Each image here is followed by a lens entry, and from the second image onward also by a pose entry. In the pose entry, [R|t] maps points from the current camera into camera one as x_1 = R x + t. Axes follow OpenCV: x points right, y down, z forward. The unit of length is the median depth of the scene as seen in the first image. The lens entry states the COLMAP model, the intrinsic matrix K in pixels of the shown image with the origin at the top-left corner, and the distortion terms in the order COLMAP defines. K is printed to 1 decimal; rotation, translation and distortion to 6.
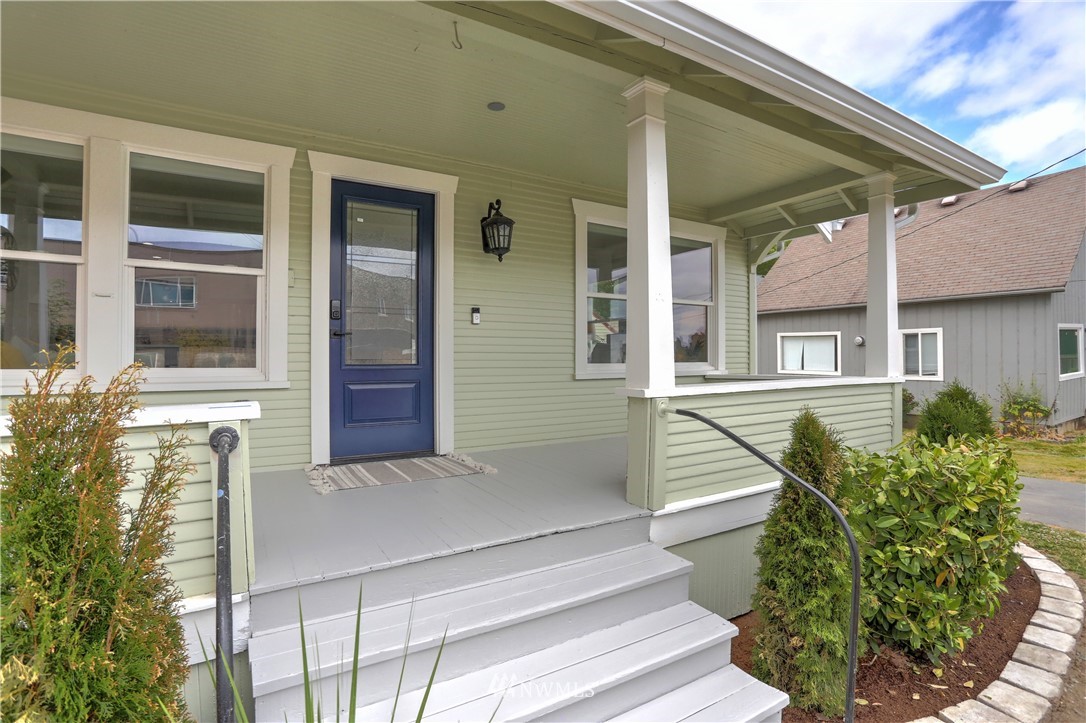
lens RADIAL K [[533.6, 0, 536.5], [0, 533.6, 361.0], [0, 0, 1]] dist [-0.079502, 0.036177]
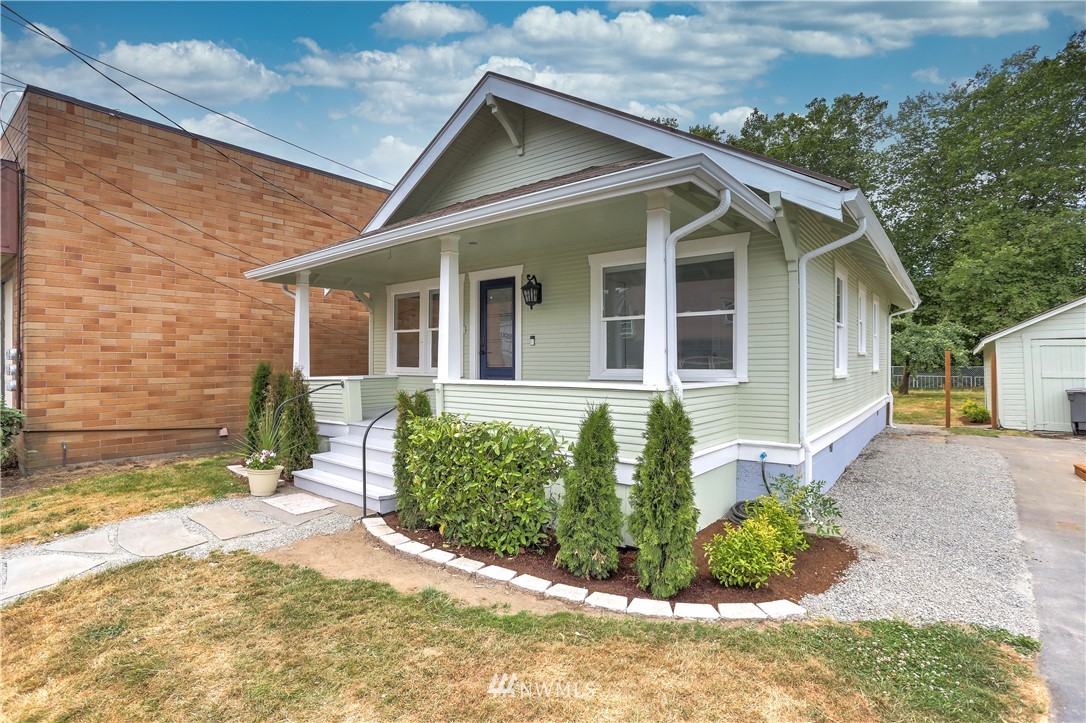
lens RADIAL K [[533.6, 0, 536.5], [0, 533.6, 361.0], [0, 0, 1]] dist [-0.079502, 0.036177]
pose [[0.334071, -0.003371, -0.942542, 1.581780], [-0.006250, 0.999964, -0.005792, -0.006459], [0.942527, 0.007825, 0.334037, 0.425256]]
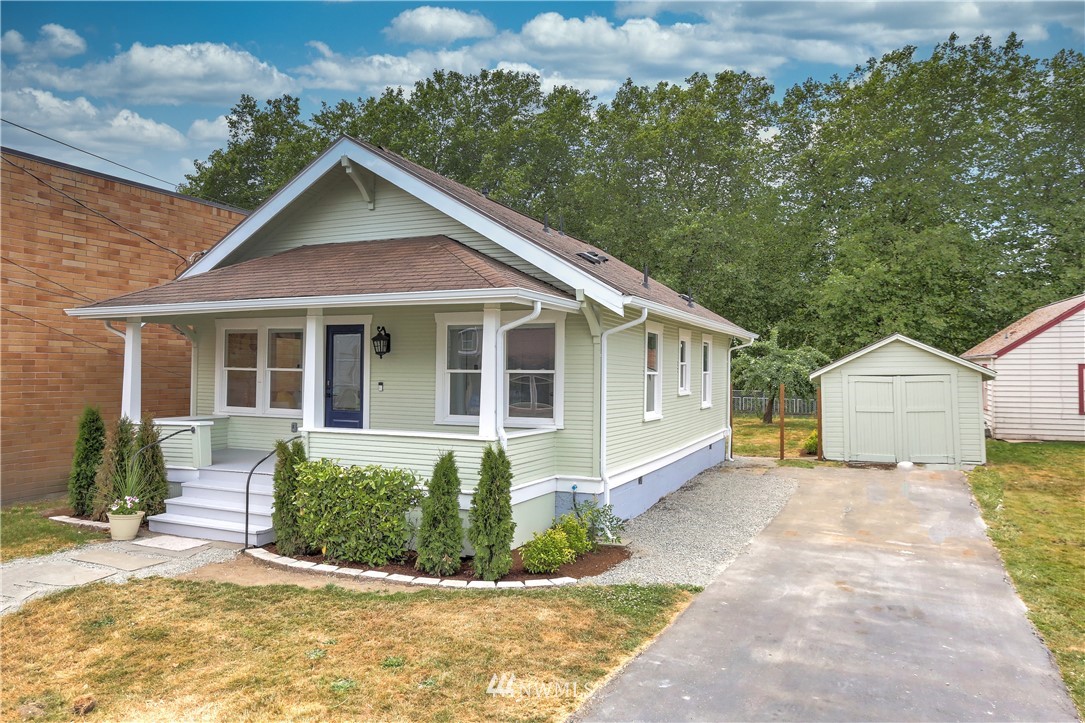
lens RADIAL K [[758.6, 0, 542.5], [0, 758.6, 361.5], [0, 0, 1]] dist [-0.063968, 0.077311]
pose [[0.569149, -0.006184, -0.822211, 2.460773], [-0.014961, 0.999728, -0.017876, -0.136550], [0.822098, 0.022475, 0.568902, -0.062923]]
